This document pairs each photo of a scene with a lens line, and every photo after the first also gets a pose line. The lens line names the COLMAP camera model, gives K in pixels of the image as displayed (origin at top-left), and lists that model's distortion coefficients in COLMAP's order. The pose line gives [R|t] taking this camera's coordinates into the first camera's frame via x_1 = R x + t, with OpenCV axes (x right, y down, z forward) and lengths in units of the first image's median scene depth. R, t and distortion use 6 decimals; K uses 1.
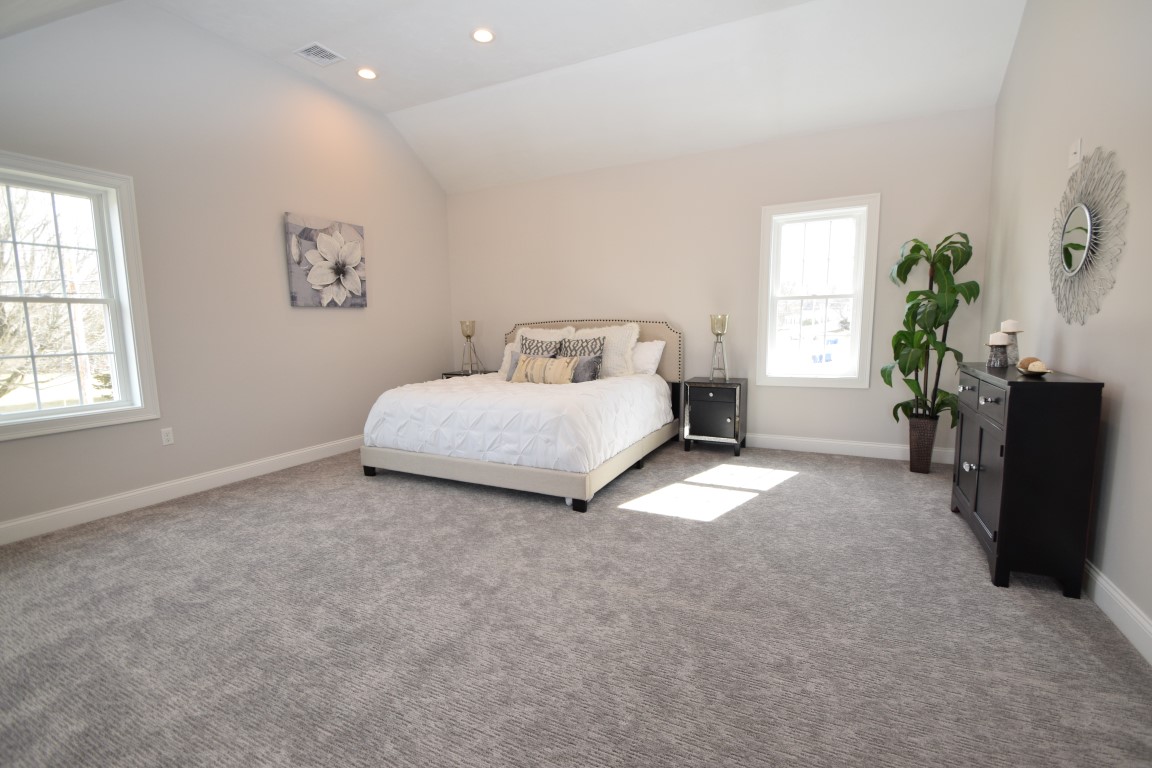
lens RADIAL K [[514.4, 0, 577.5], [0, 514.4, 390.6], [0, 0, 1]] dist [0.011616, -0.016662]
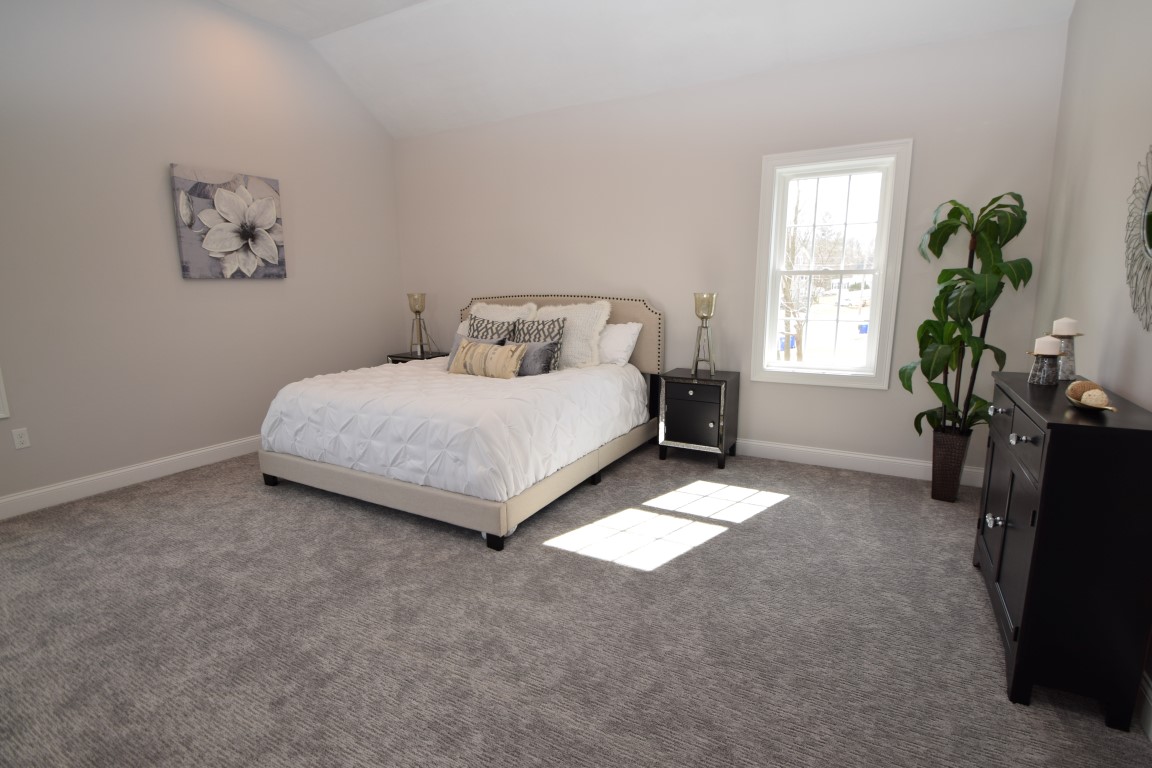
lens RADIAL K [[556.0, 0, 579.6], [0, 556.0, 391.0], [0, 0, 1]] dist [0.001159, -0.013381]
pose [[0.999056, 0.017947, -0.039549, 0.135759], [-0.015530, 0.998042, 0.060584, -0.051658], [0.040559, -0.059913, 0.997379, 0.136804]]
